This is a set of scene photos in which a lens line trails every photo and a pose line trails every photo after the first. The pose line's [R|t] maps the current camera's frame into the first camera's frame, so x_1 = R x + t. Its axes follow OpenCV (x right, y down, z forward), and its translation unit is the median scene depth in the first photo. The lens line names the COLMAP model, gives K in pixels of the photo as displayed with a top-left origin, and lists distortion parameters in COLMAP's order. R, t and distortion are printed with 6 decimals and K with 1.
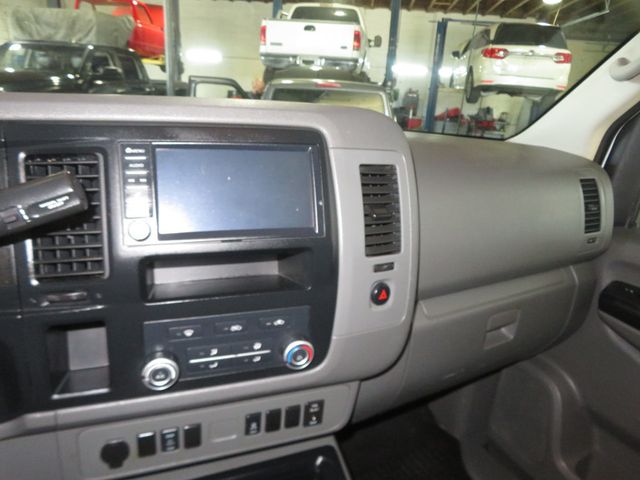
lens RADIAL K [[489.9, 0, 321.1], [0, 489.9, 253.5], [0, 0, 1]] dist [-0.006661, 0.002419]
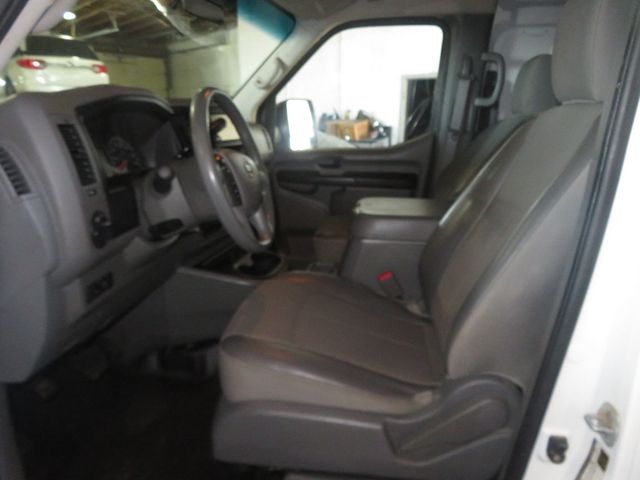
lens RADIAL K [[462.8, 0, 320.0], [0, 462.8, 240.0], [0, 0, 1]] dist [-0.006508, 0.010587]
pose [[0.625113, -0.272218, 0.731526, -0.084188], [0.287544, 0.951613, 0.108402, 0.015539], [-0.725639, 0.142582, 0.673141, -0.051979]]
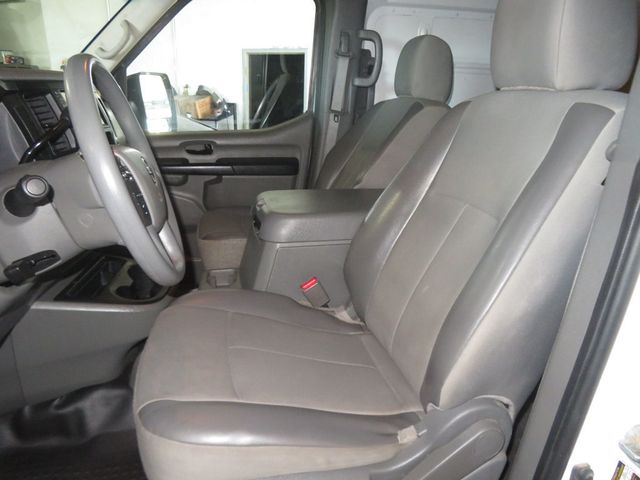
lens RADIAL K [[462.8, 0, 320.0], [0, 462.8, 240.0], [0, 0, 1]] dist [-0.006508, 0.010587]
pose [[0.323061, -0.352215, 0.878394, -0.077225], [0.304422, 0.917509, 0.255937, 0.008115], [-0.896080, 0.184719, 0.403634, -0.031457]]
